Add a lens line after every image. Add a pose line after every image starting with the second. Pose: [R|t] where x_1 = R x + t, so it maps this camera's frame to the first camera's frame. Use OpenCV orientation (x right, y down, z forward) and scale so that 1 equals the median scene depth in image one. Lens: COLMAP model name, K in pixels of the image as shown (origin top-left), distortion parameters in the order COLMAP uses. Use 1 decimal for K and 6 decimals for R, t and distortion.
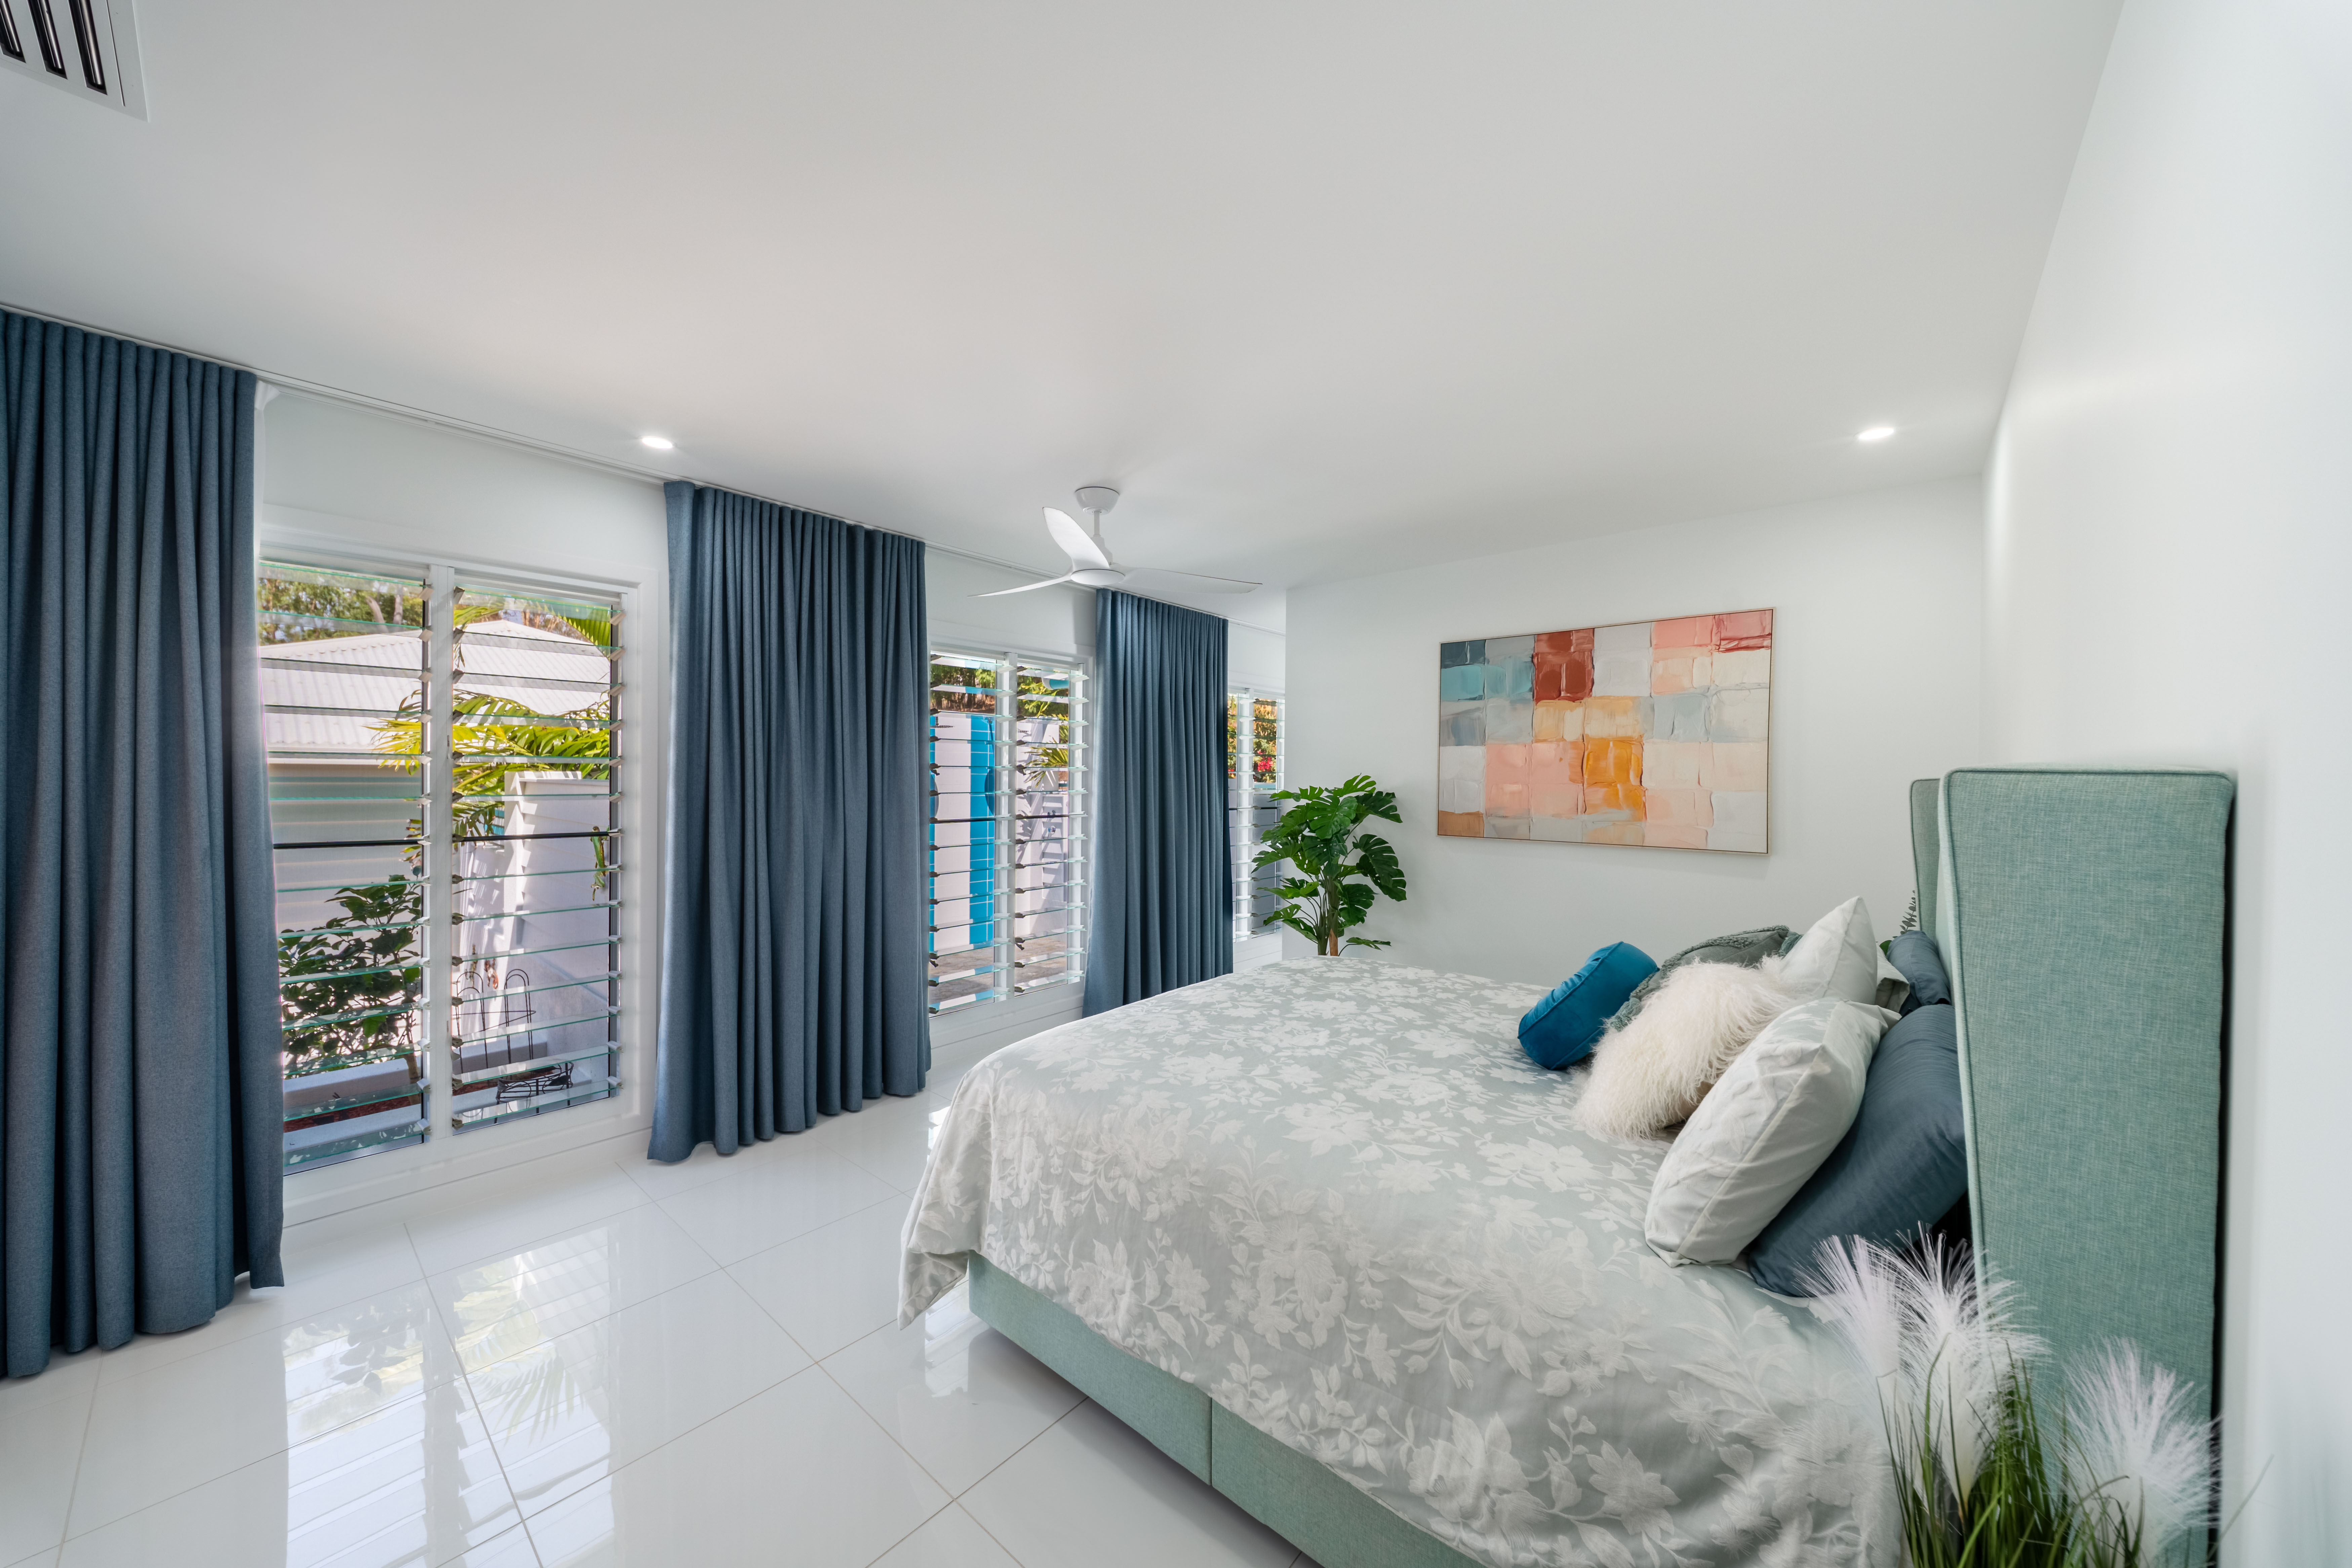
lens RADIAL K [[817.8, 0, 1175.6], [0, 817.8, 781.4], [0, 0, 1]] dist [-0.003427, -0.000168]
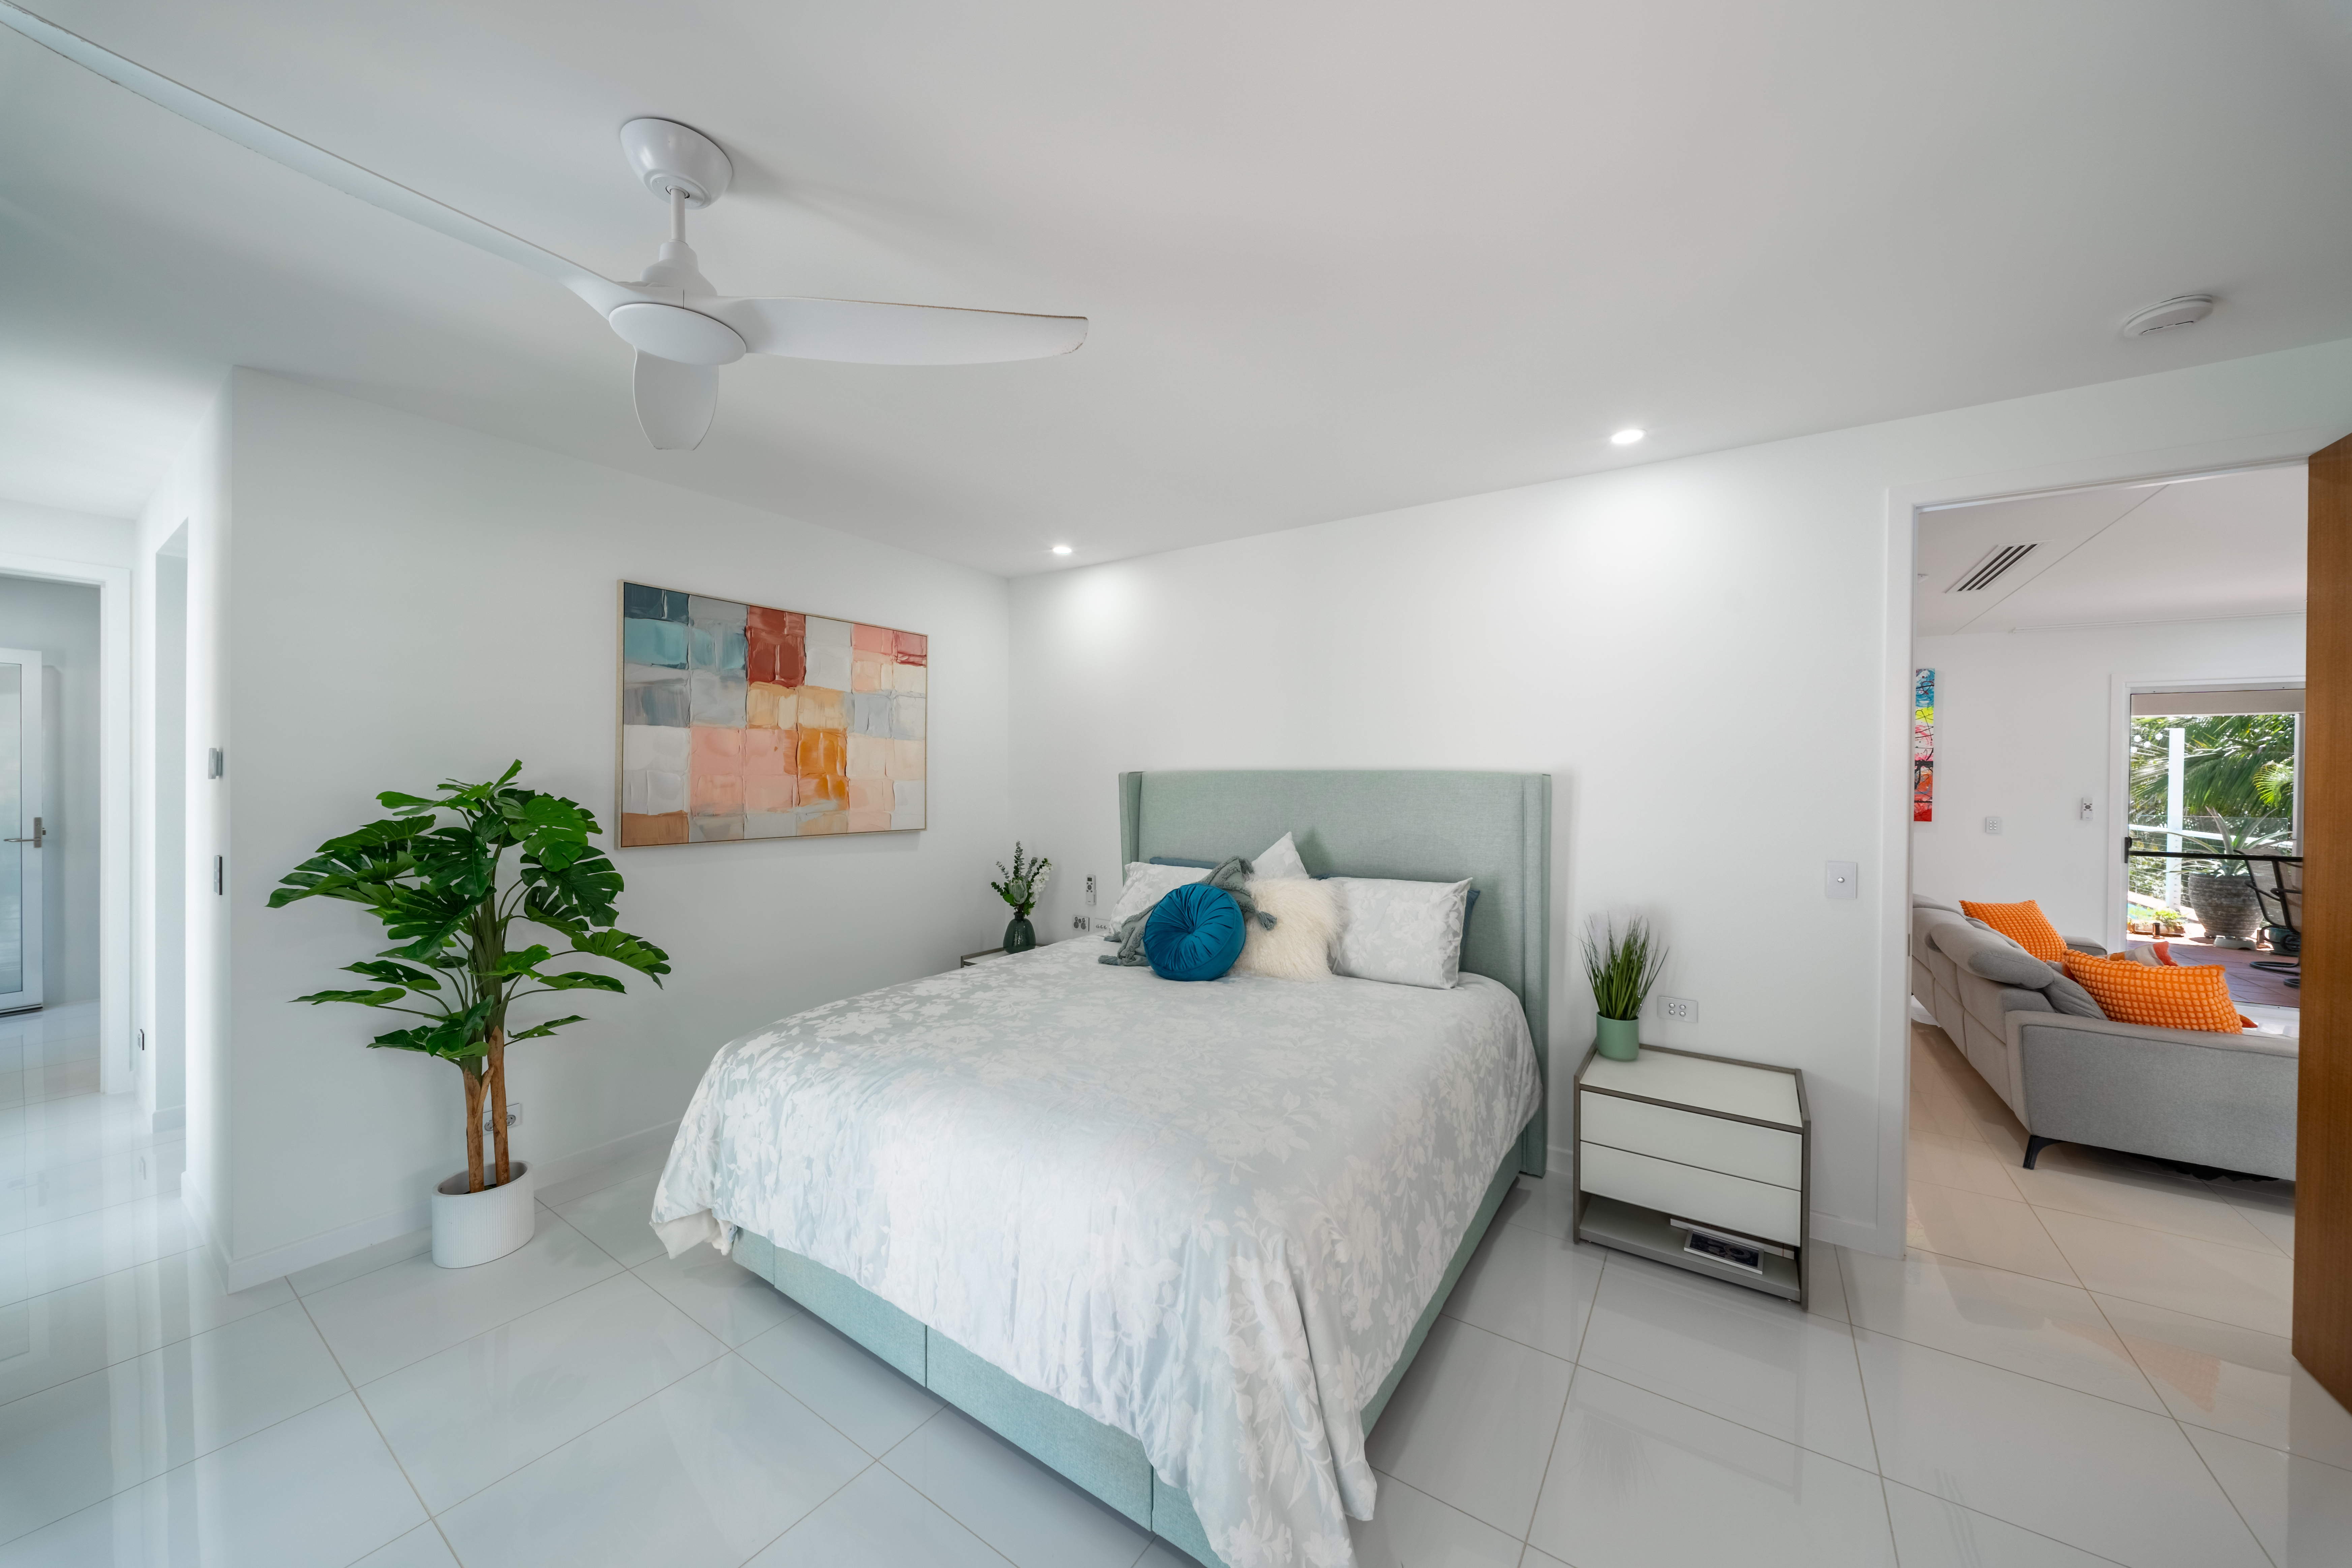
lens RADIAL K [[817.8, 0, 1174.5], [0, 817.8, 776.9], [0, 0, 1]] dist [-0.003427, -0.000168]
pose [[-0.112487, -0.010826, 0.993594, -0.511080], [-0.004521, 0.999936, 0.010383, -0.006386], [-0.993643, -0.003324, -0.112529, 0.674393]]
